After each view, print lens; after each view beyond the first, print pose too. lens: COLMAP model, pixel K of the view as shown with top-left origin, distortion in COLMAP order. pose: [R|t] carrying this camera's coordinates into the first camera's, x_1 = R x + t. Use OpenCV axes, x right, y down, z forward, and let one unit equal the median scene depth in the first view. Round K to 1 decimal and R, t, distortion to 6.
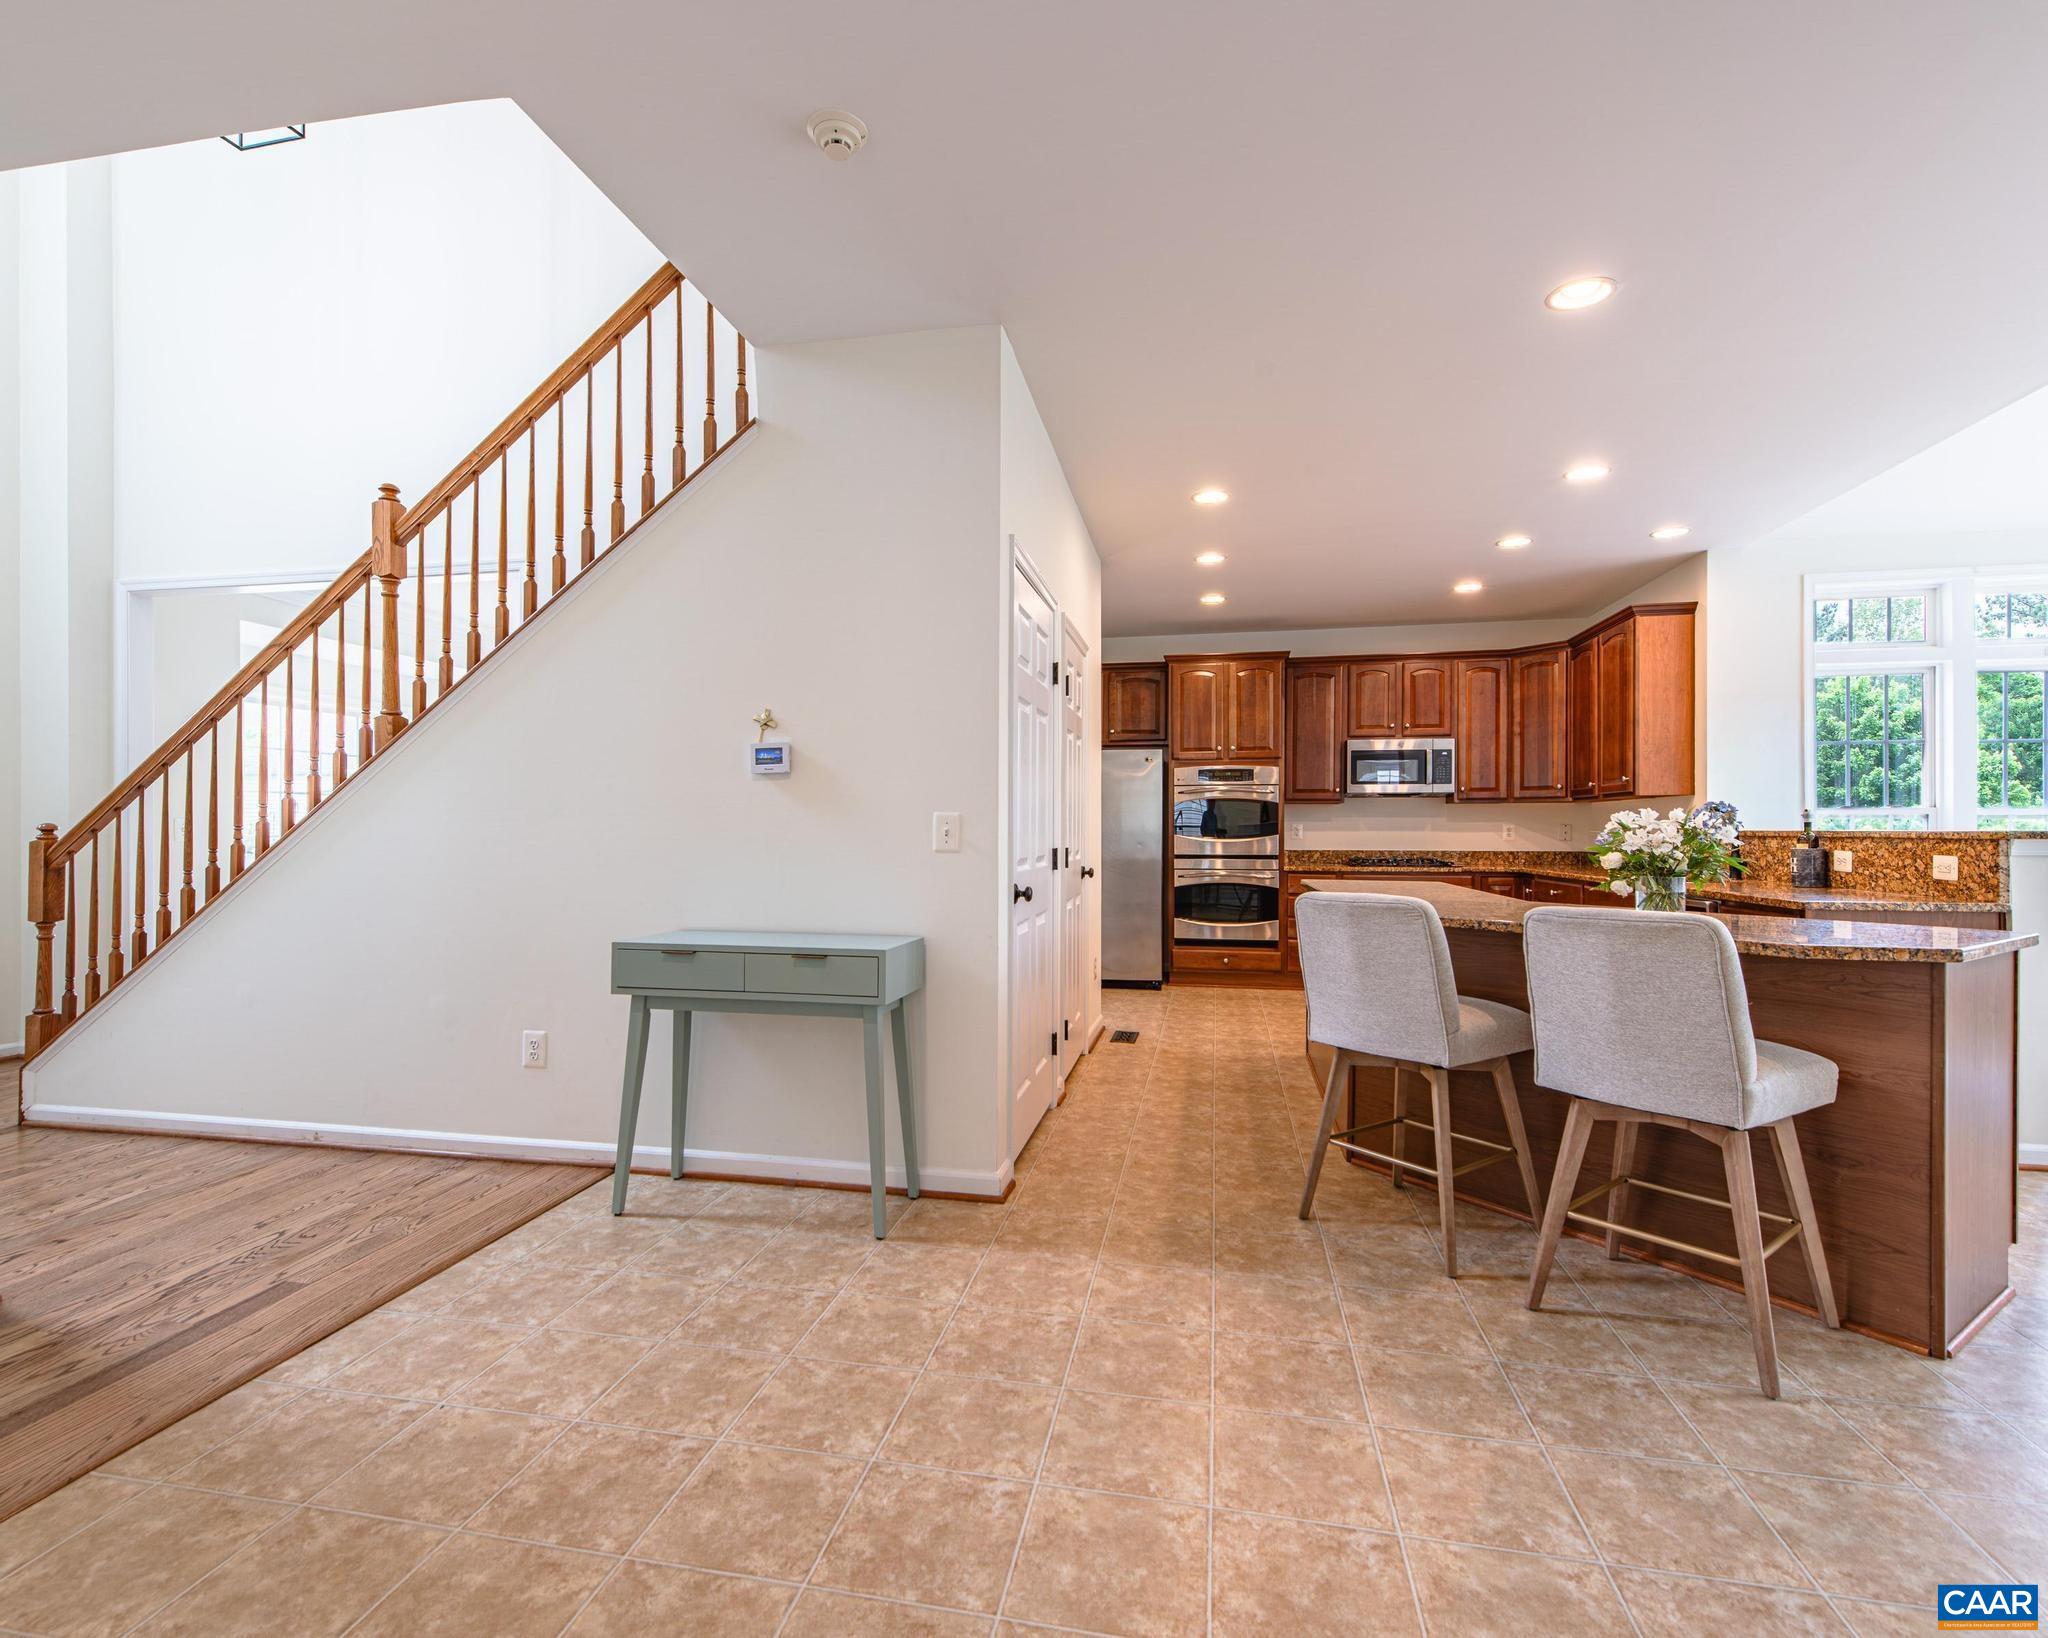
lens RADIAL K [[982.7, 0, 1020.2], [0, 982.7, 834.2], [0, 0, 1]] dist [0.023370, -0.009201]
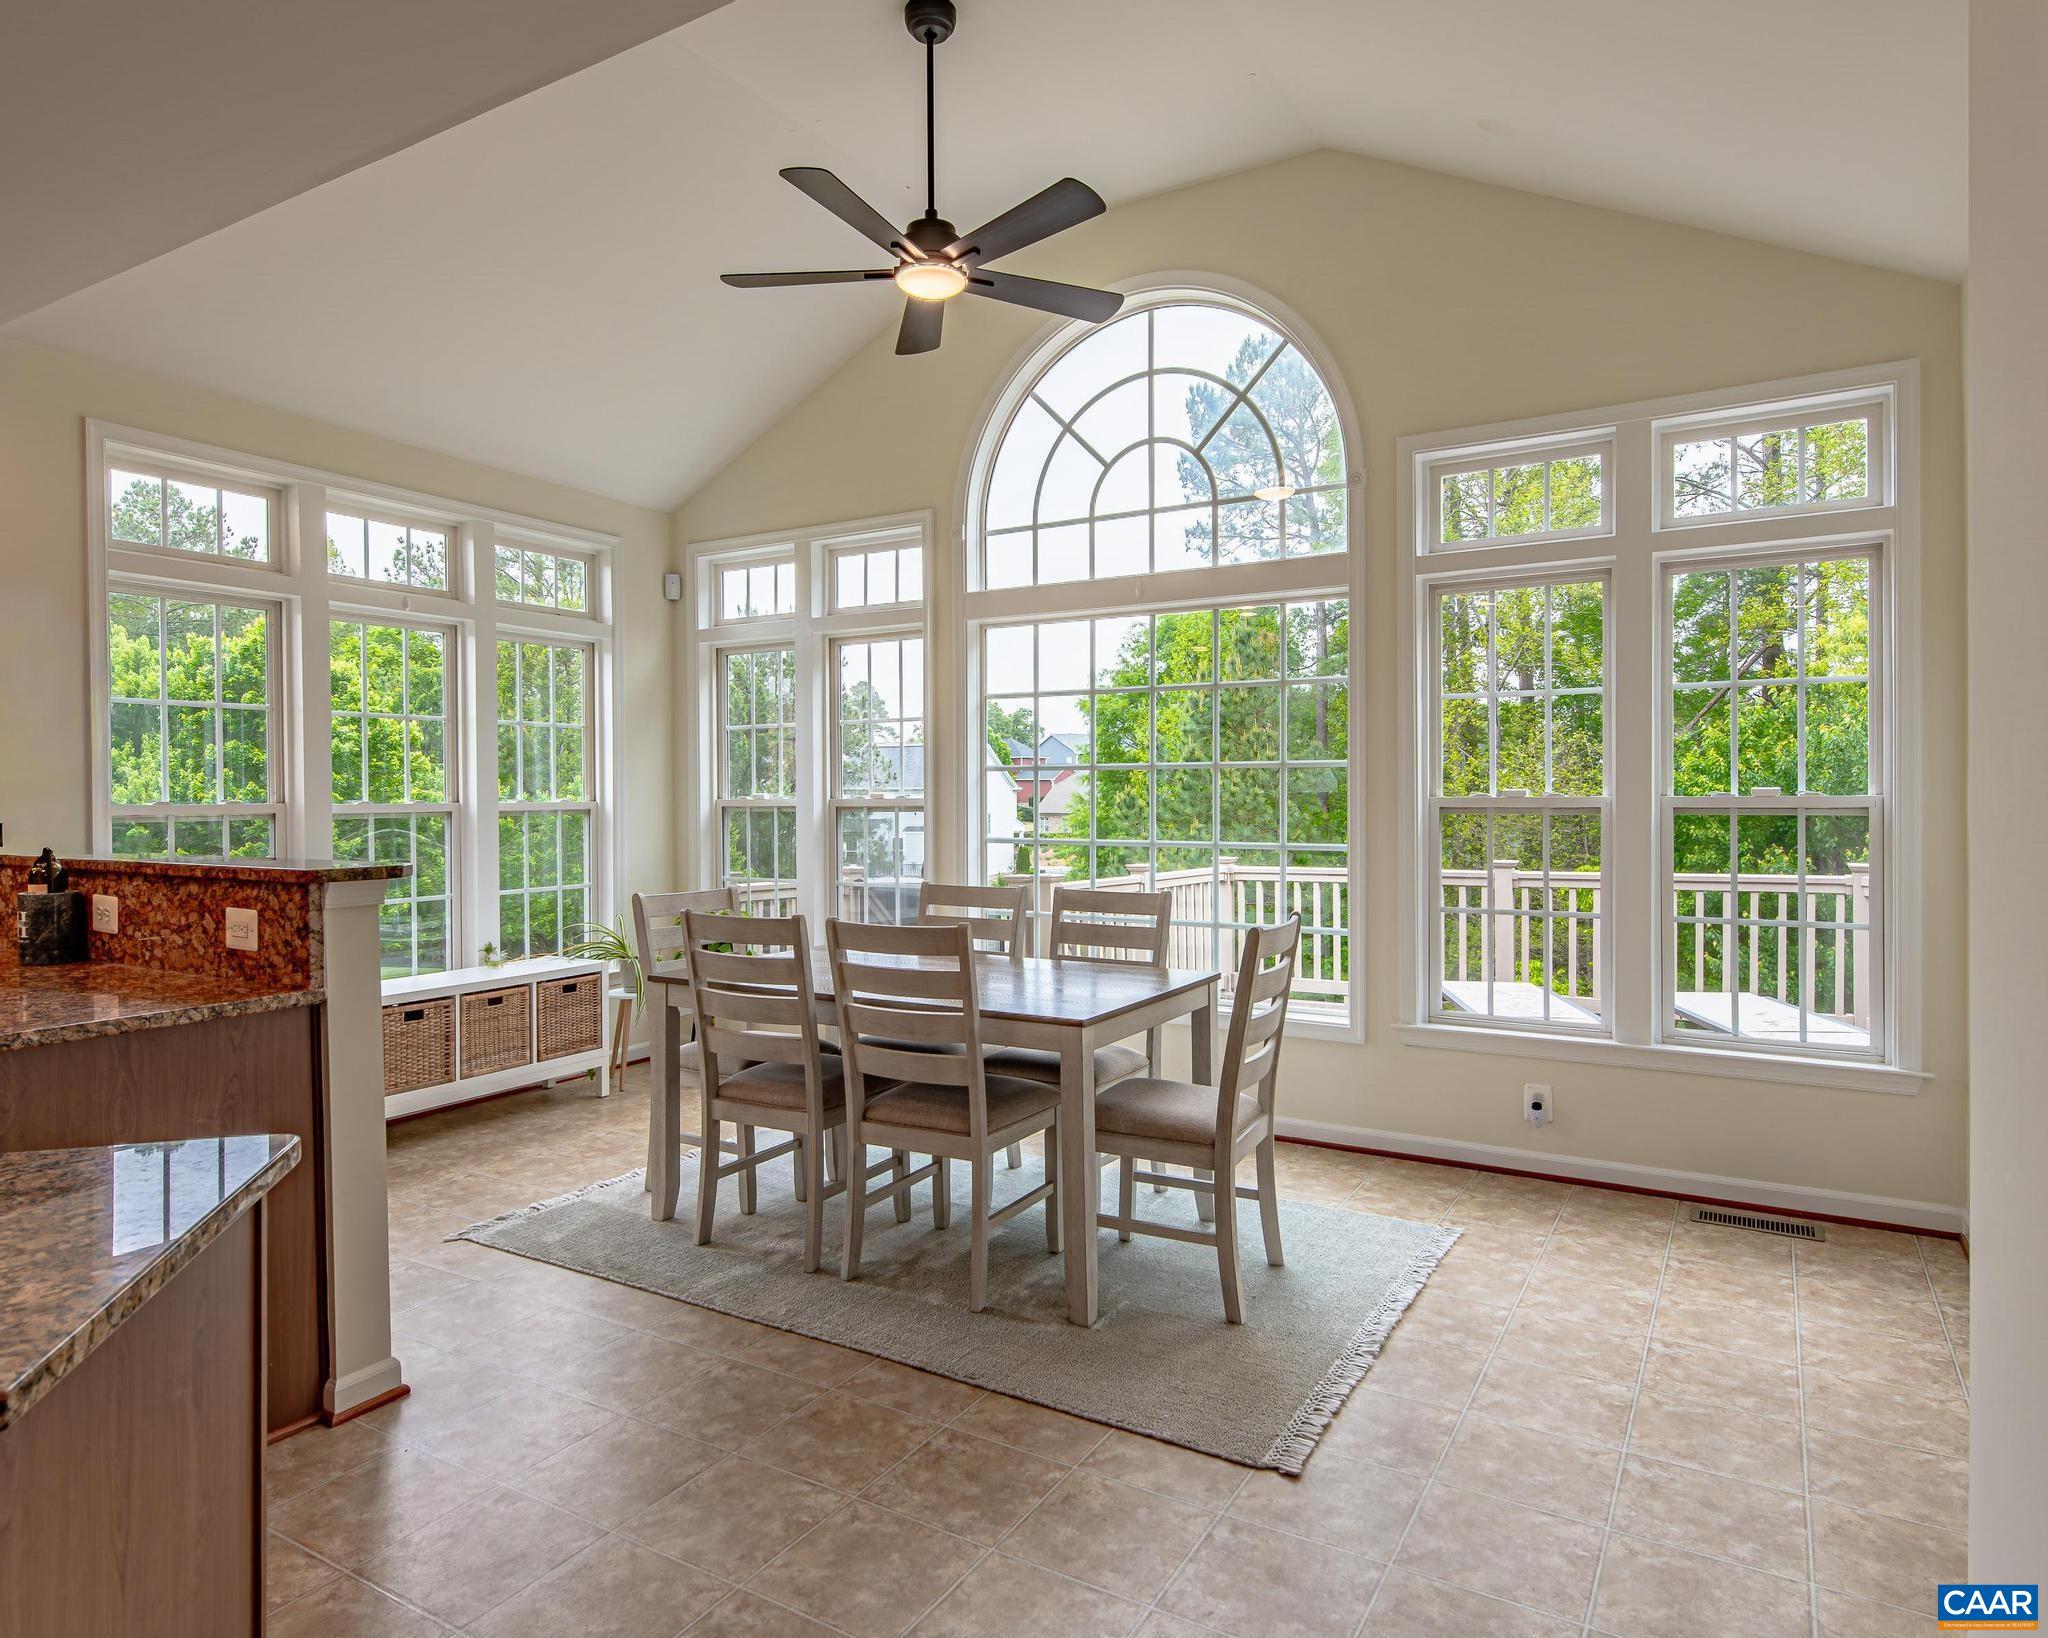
lens RADIAL K [[1230.1, 0, 1012.3], [0, 1230.1, 807.4], [0, 0, 1]] dist [0.029126, -0.026218]
pose [[0.336795, -0.012220, 0.941499, 0.211742], [0.009038, 0.999912, 0.009745, -0.021720], [-0.941535, 0.005227, 0.336876, 0.175041]]
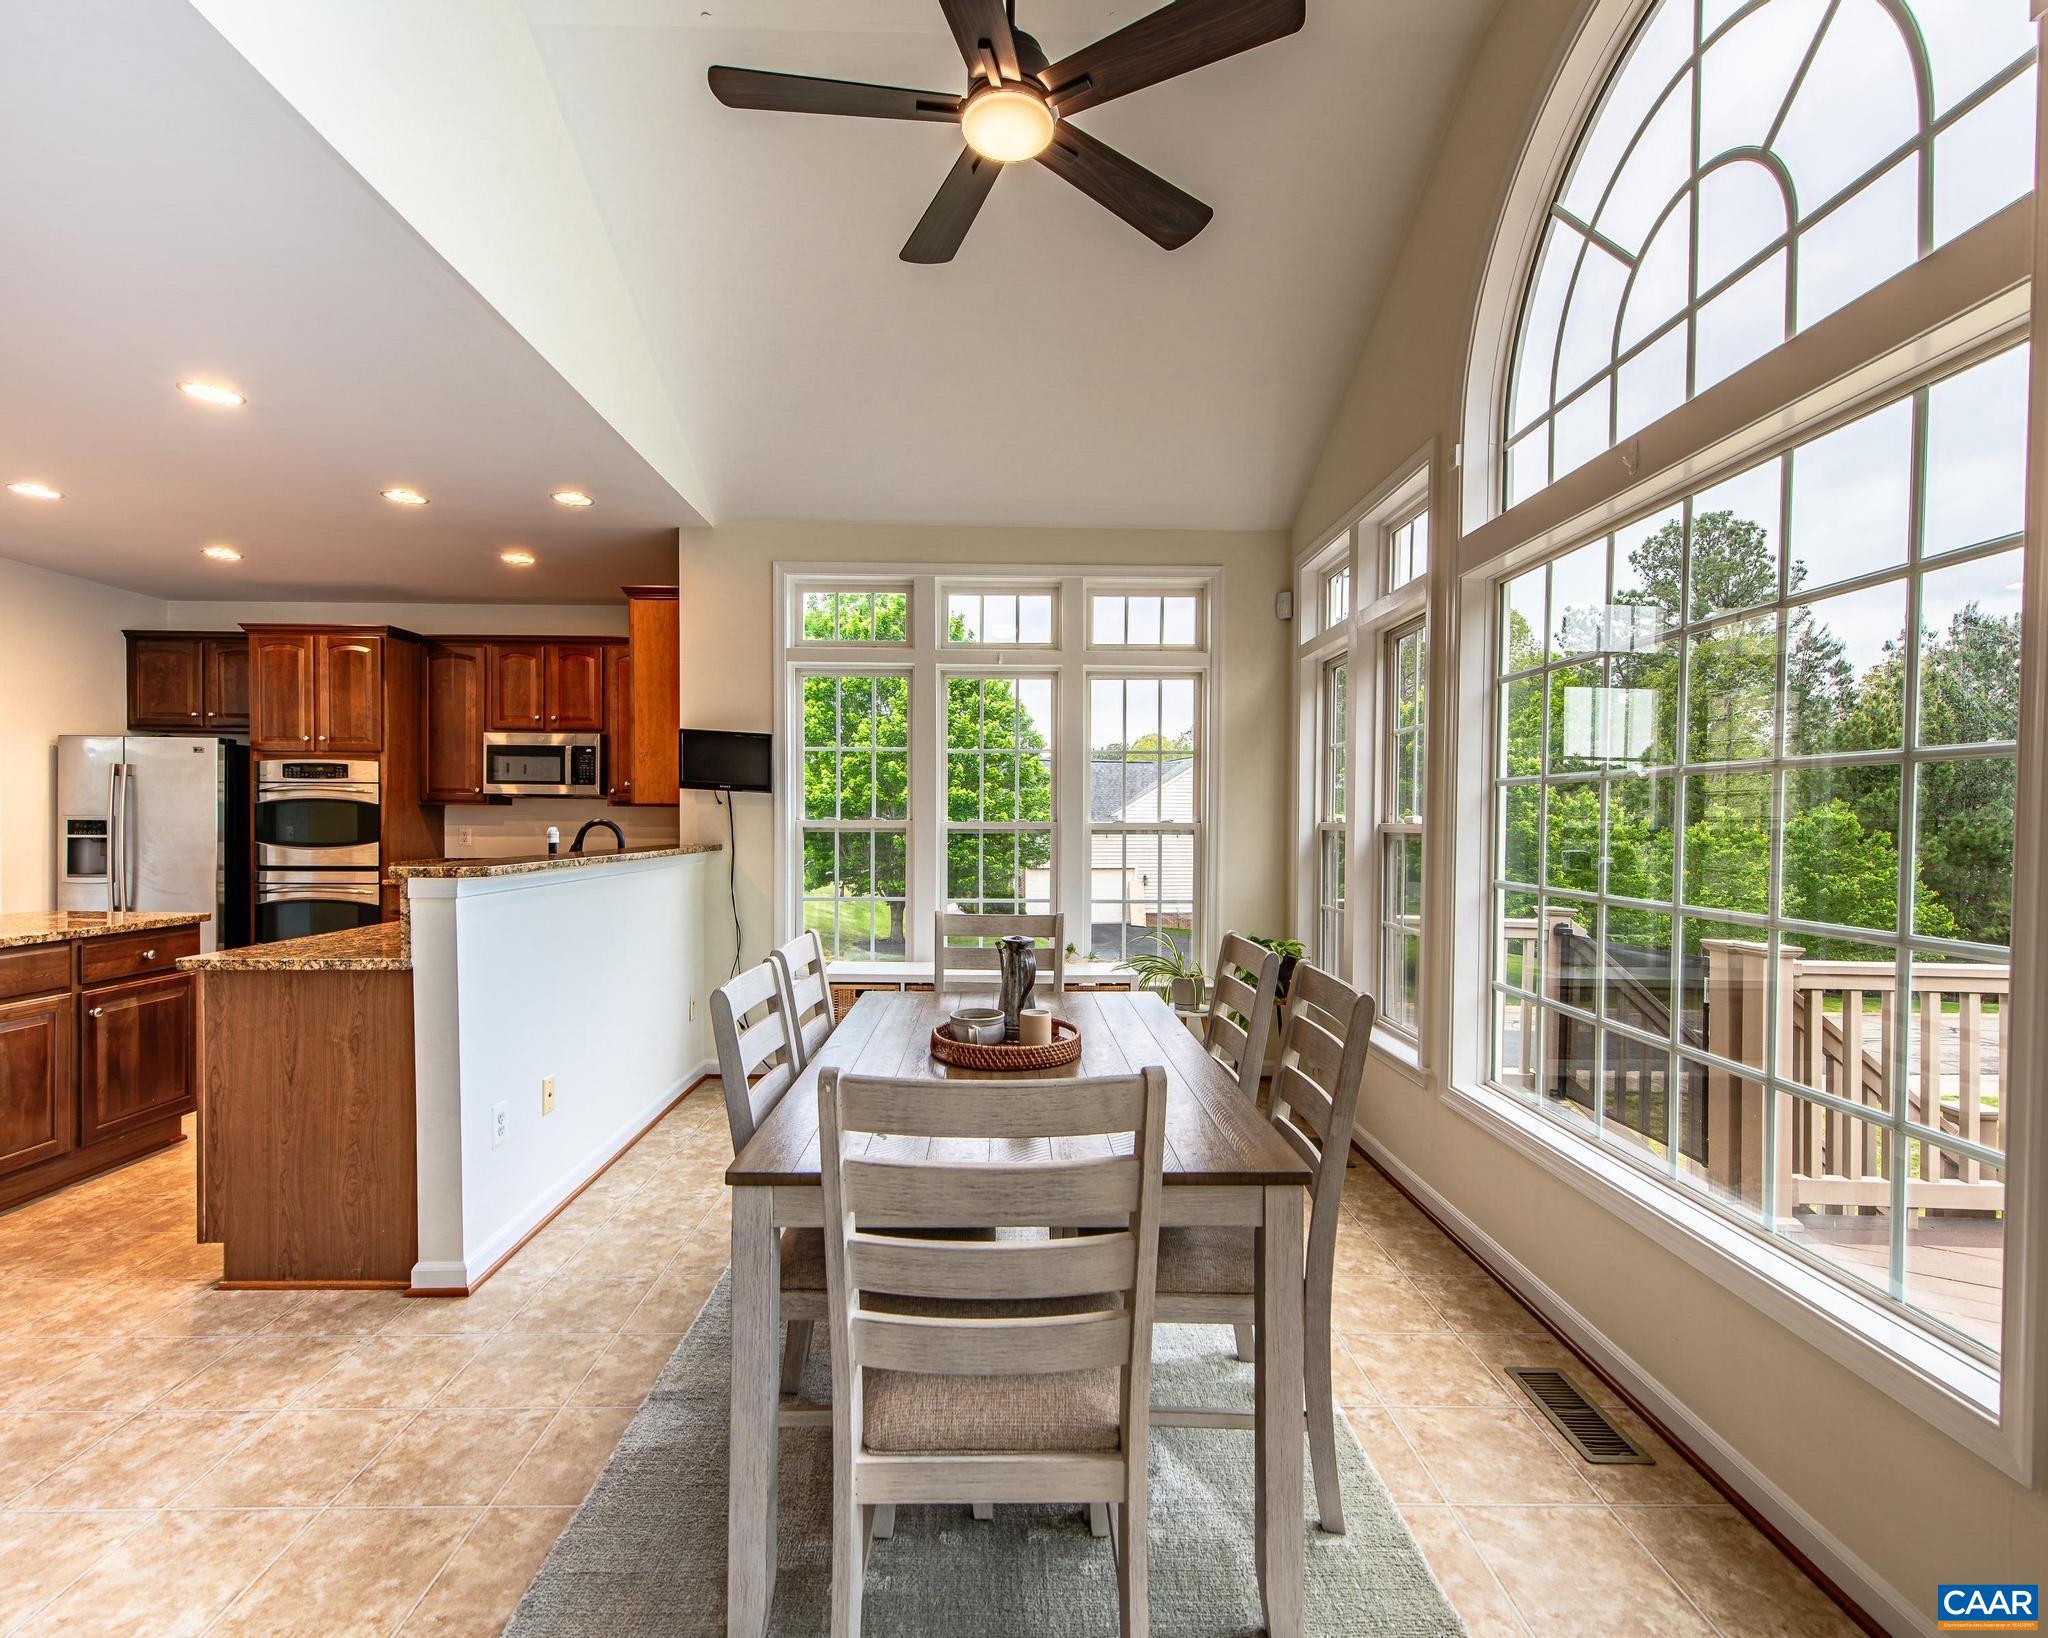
lens RADIAL K [[956.6, 0, 1013.6], [0, 956.6, 833.8], [0, 0, 1]] dist [0.015486, -0.007010]
pose [[0.978267, 0.002001, 0.207339, 0.645792], [-0.004754, 0.999907, 0.012782, -0.020620], [-0.207295, -0.013490, 0.978186, 0.078522]]
